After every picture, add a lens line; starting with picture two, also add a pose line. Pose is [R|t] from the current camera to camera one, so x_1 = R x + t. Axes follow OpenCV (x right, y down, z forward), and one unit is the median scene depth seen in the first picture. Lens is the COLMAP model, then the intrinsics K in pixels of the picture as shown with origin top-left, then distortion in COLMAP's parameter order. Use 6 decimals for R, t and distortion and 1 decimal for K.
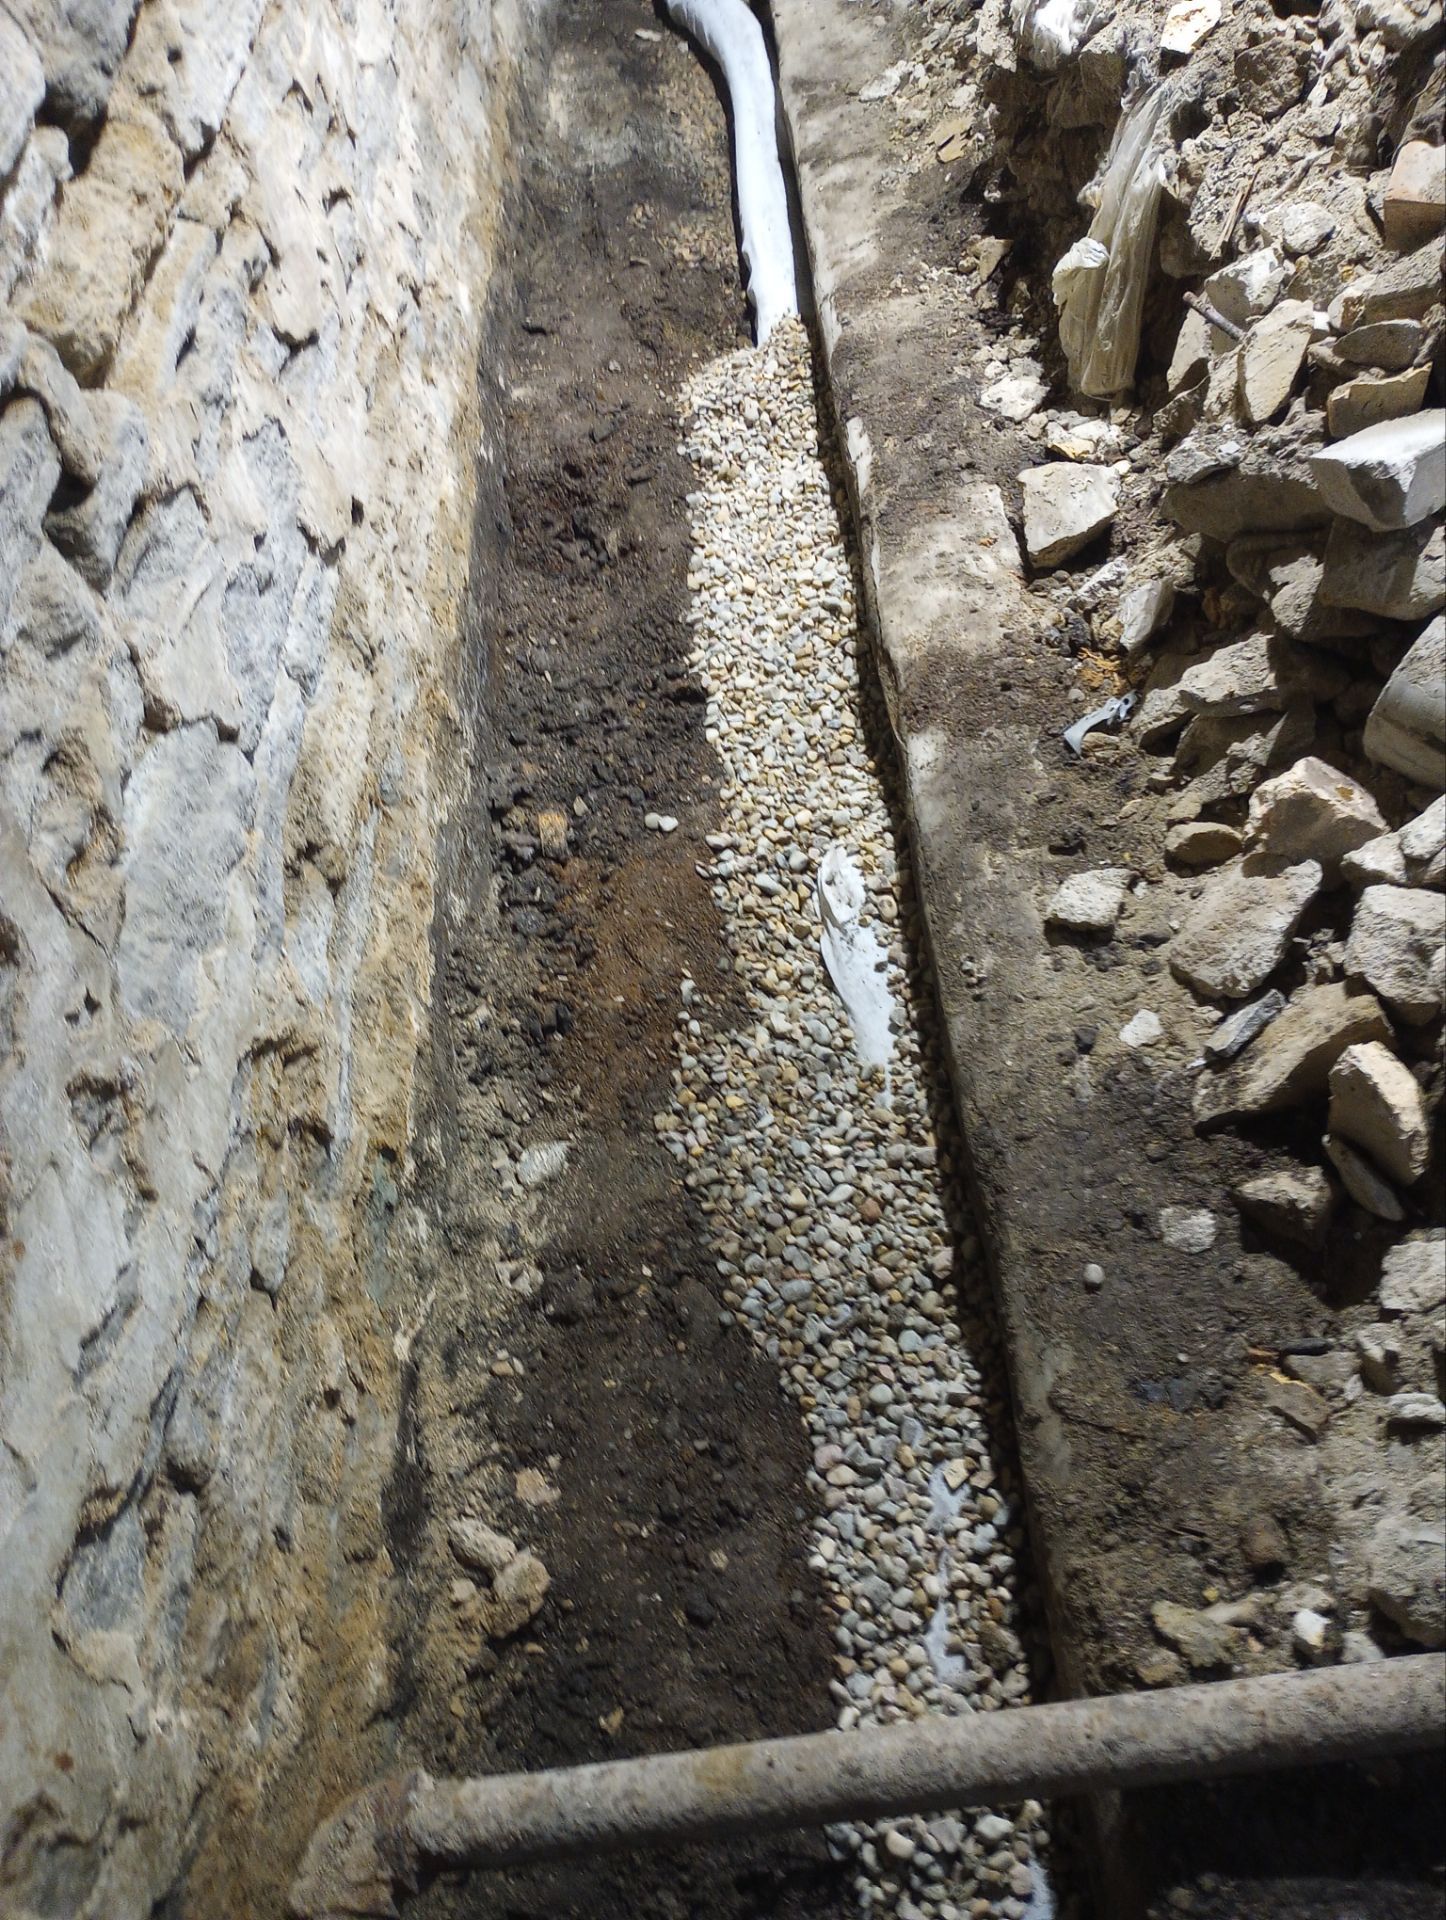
lens RADIAL K [[1624.6, 0, 721.0], [0, 1624.6, 1043.2], [0, 0, 1]] dist [0.066858, -0.084492]
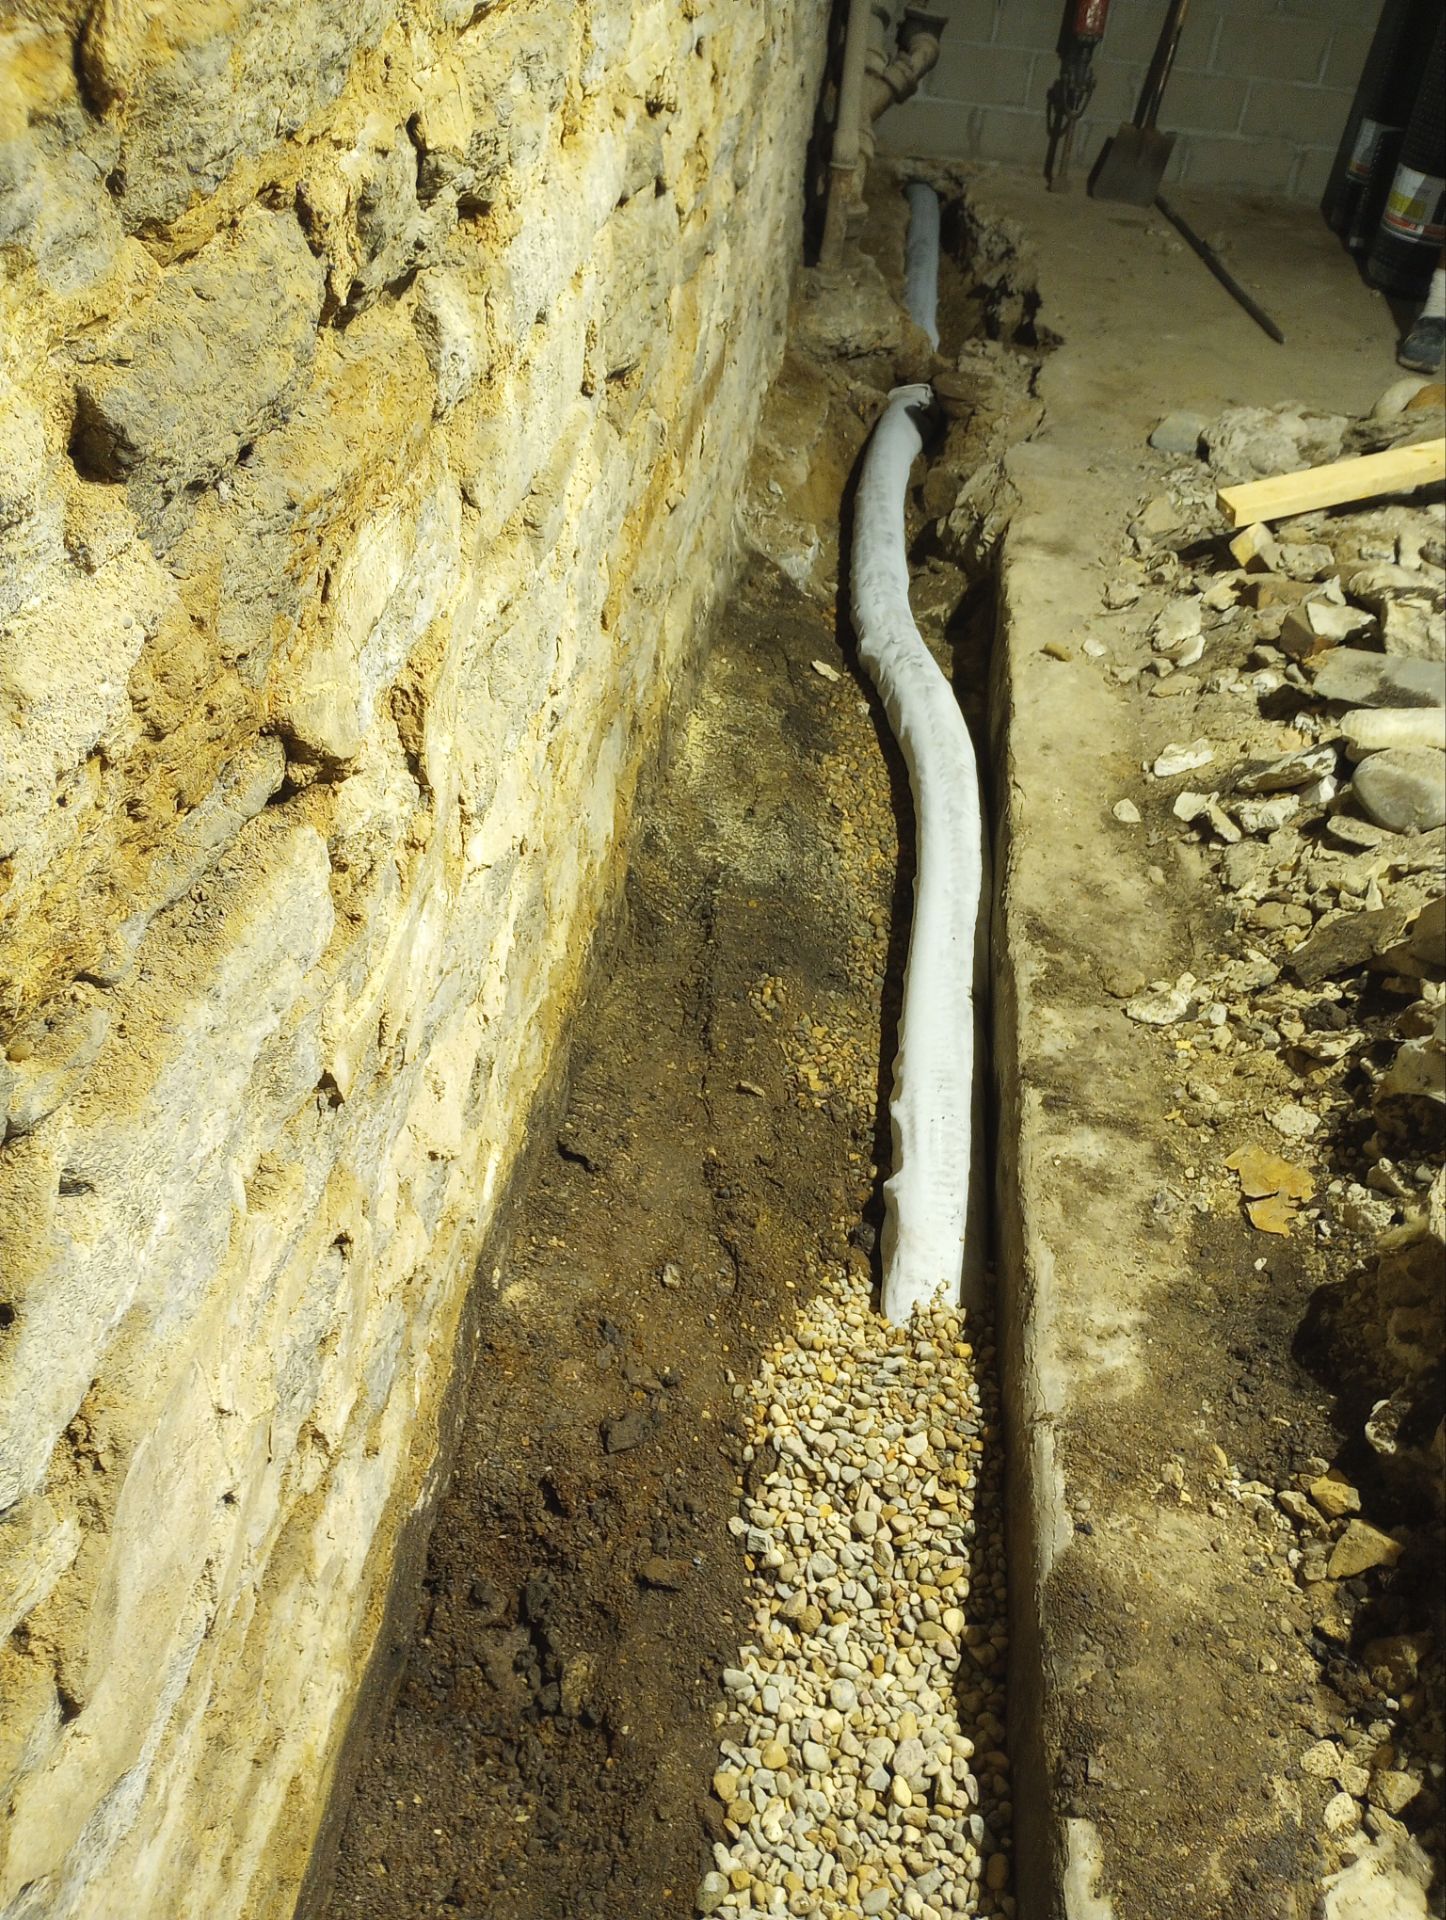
lens RADIAL K [[1624.6, 0, 721.0], [0, 1624.6, 1043.2], [0, 0, 1]] dist [0.066858, -0.084492]
pose [[0.928317, 0.360188, 0.092157, -0.148220], [-0.337337, 0.920214, -0.198518, -0.404591], [-0.156308, 0.153200, 0.975755, 0.390402]]
